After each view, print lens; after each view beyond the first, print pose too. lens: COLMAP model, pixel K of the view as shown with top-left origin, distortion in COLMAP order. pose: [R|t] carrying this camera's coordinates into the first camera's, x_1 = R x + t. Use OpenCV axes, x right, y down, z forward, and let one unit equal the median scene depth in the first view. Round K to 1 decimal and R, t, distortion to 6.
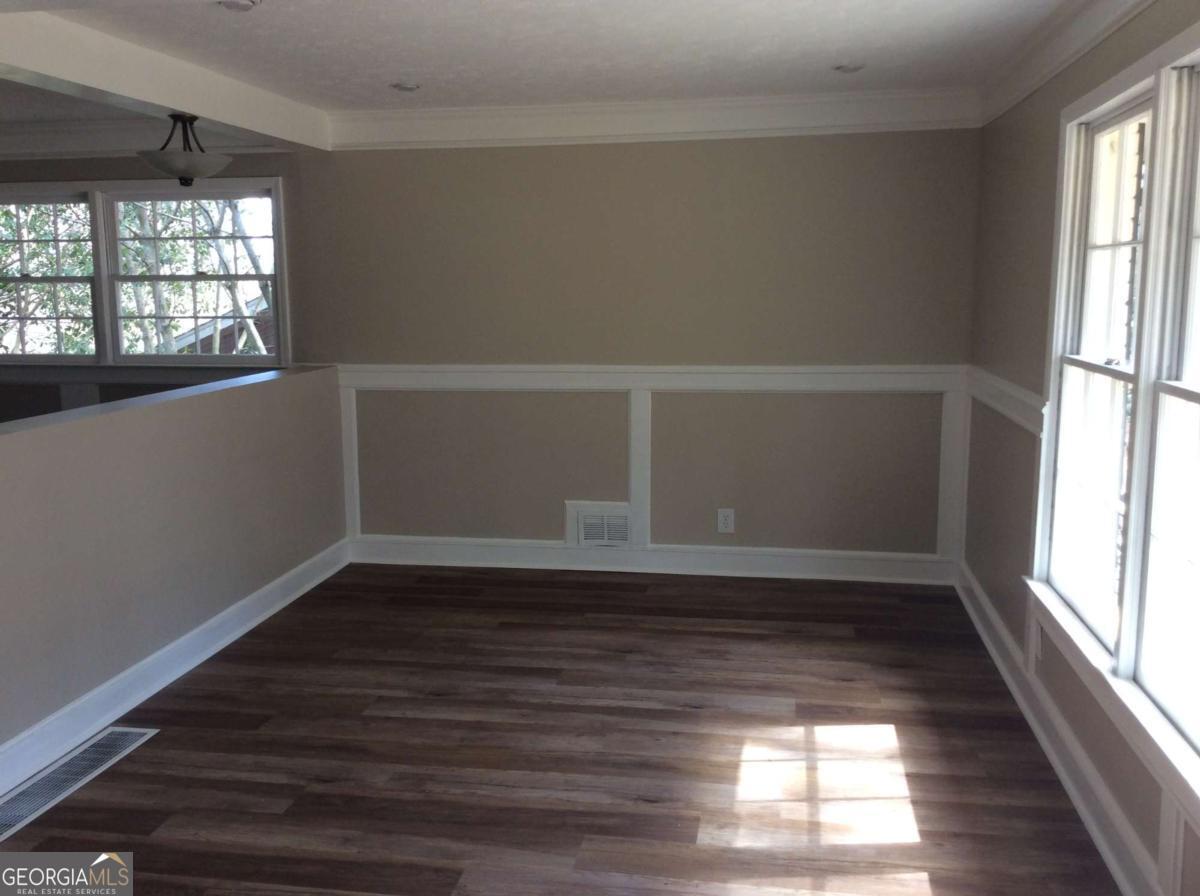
lens RADIAL K [[1092.9, 0, 595.8], [0, 1092.9, 449.0], [0, 0, 1]] dist [0.092410, -0.161794]
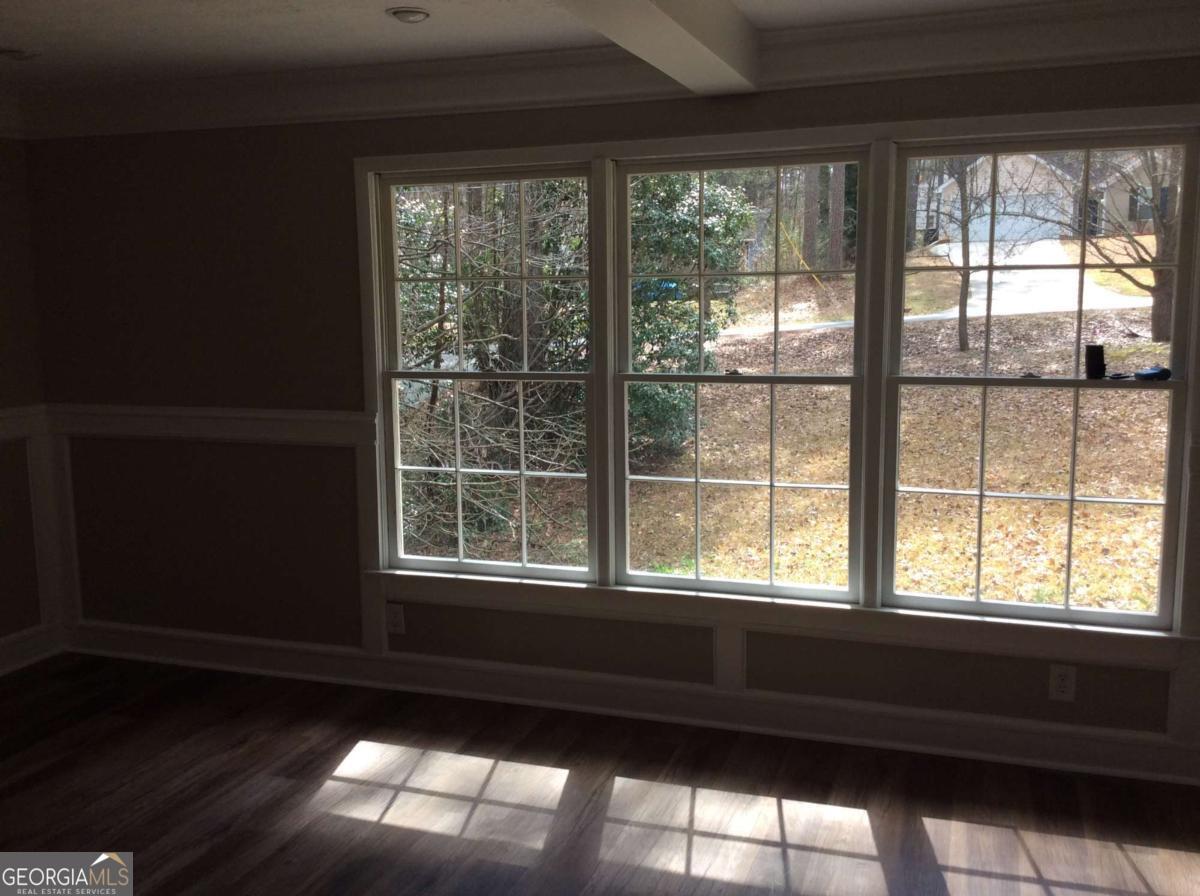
lens RADIAL K [[1092.9, 0, 598.7], [0, 1092.9, 447.1], [0, 0, 1]] dist [0.092410, -0.161794]
pose [[0.147113, -0.126337, 0.981018, -0.703455], [0.161211, 0.981610, 0.102238, -0.091561], [-0.975894, 0.143110, 0.164775, 0.607009]]
